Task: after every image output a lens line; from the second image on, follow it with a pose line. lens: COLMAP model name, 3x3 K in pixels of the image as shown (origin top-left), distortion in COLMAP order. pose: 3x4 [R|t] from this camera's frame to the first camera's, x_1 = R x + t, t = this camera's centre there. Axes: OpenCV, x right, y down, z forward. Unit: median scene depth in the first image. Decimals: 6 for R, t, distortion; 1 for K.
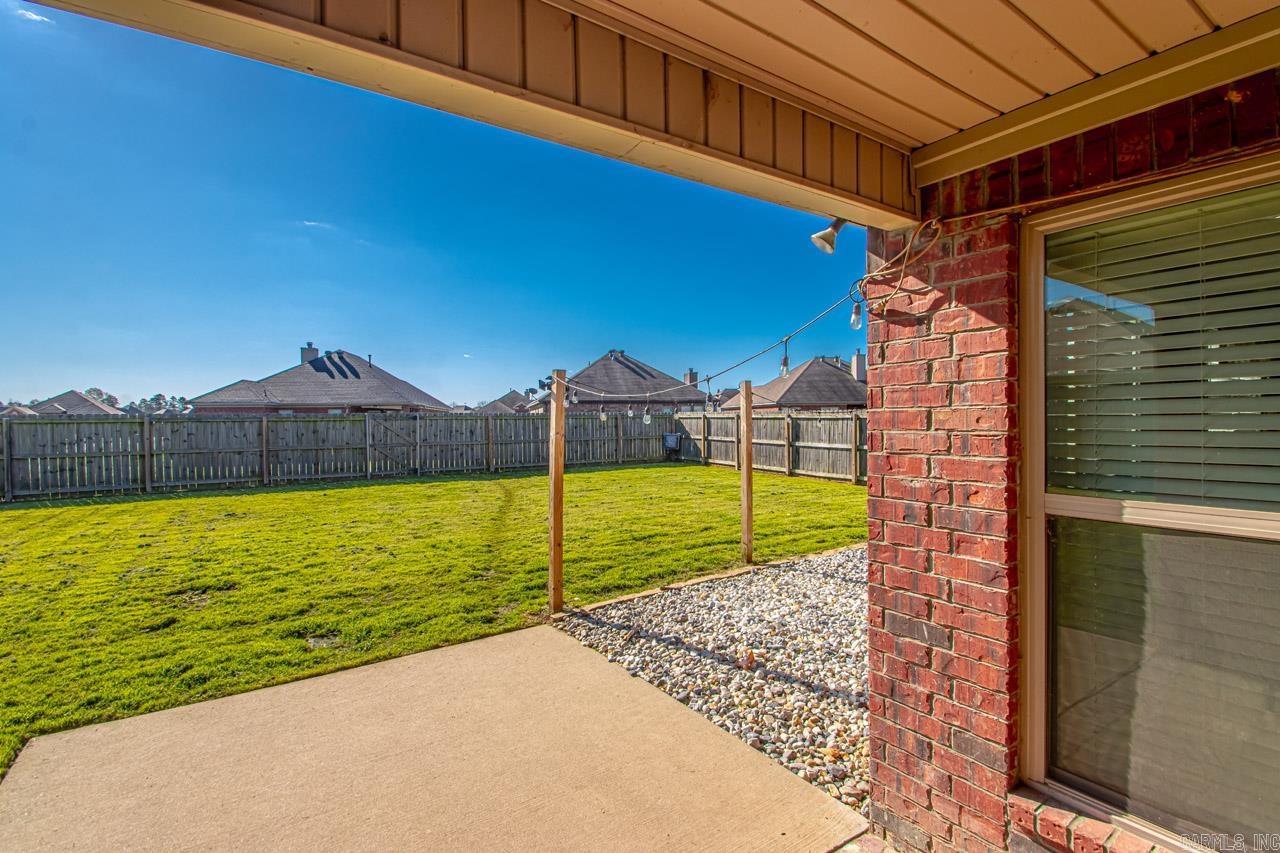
lens RADIAL K [[582.0, 0, 713.5], [0, 582.0, 424.0], [0, 0, 1]] dist [0.000583, -0.007480]
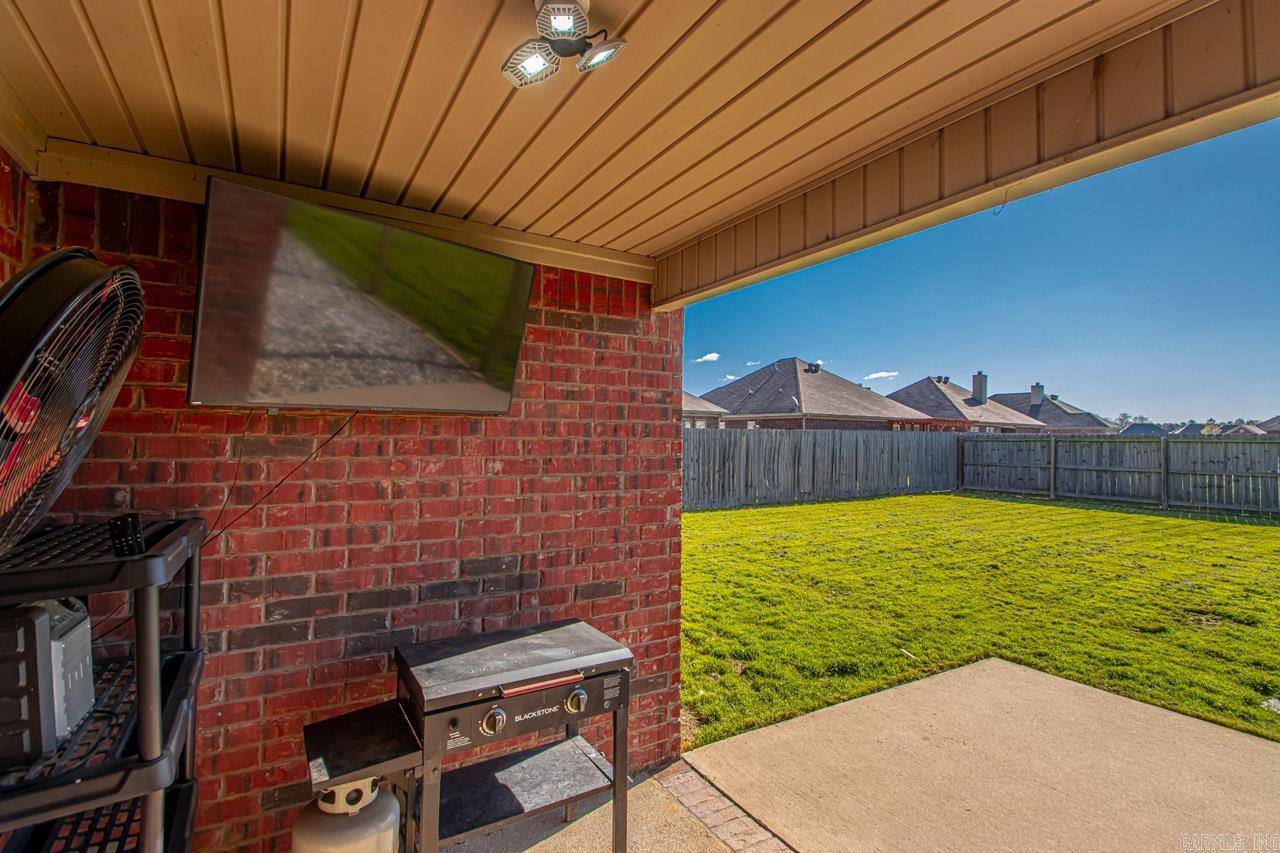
lens RADIAL K [[645.9, 0, 642.8], [0, 645.9, 410.8], [0, 0, 1]] dist [0.017832, -0.022675]
pose [[-0.097684, -0.030070, -0.994763, 0.272184], [-0.018792, 0.999421, -0.028365, -0.010299], [0.995040, 0.015923, -0.098192, 0.115234]]
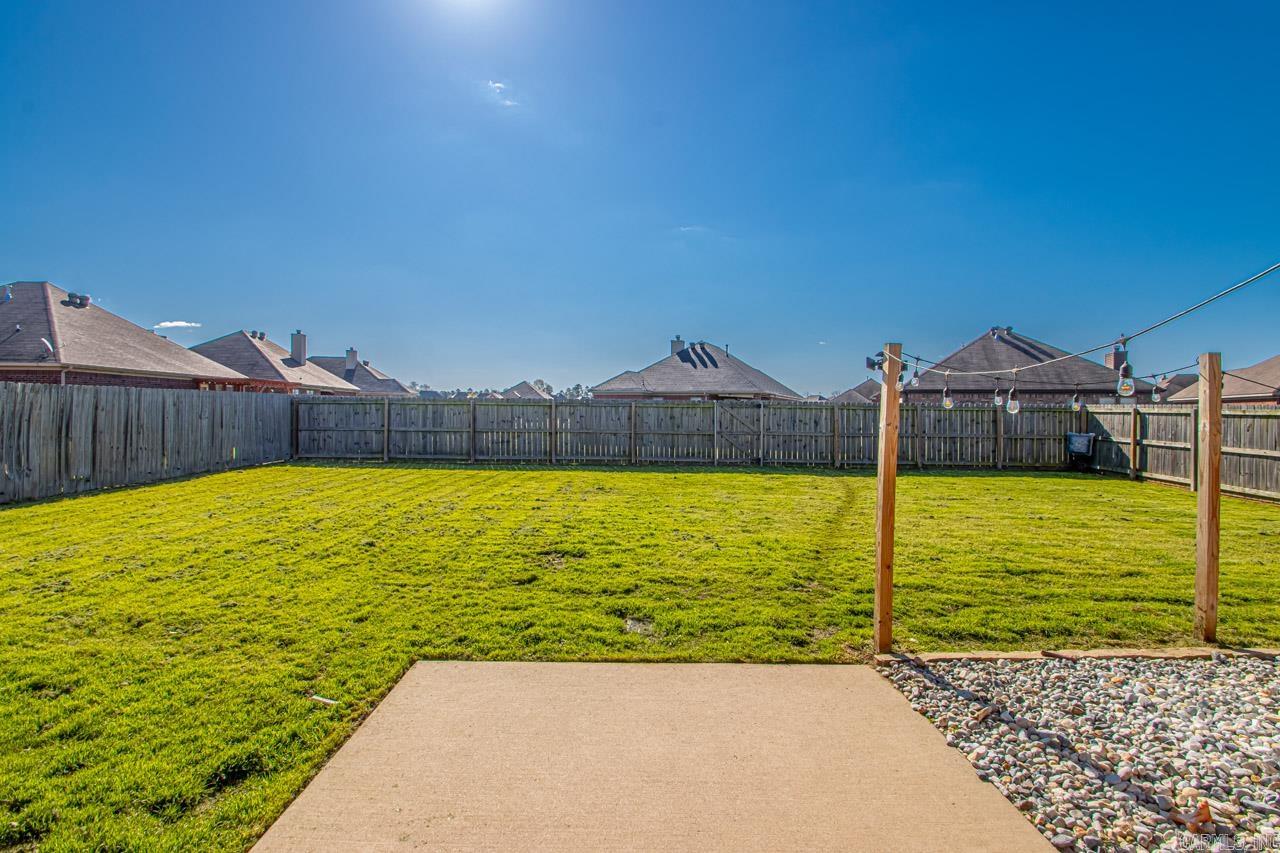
lens RADIAL K [[645.9, 0, 642.8], [0, 645.9, 410.8], [0, 0, 1]] dist [0.017832, -0.022675]
pose [[0.785533, 0.018971, -0.618529, 0.008226], [-0.023688, 0.999719, 0.000579, 0.004490], [0.618366, 0.014196, 0.785762, 0.096891]]
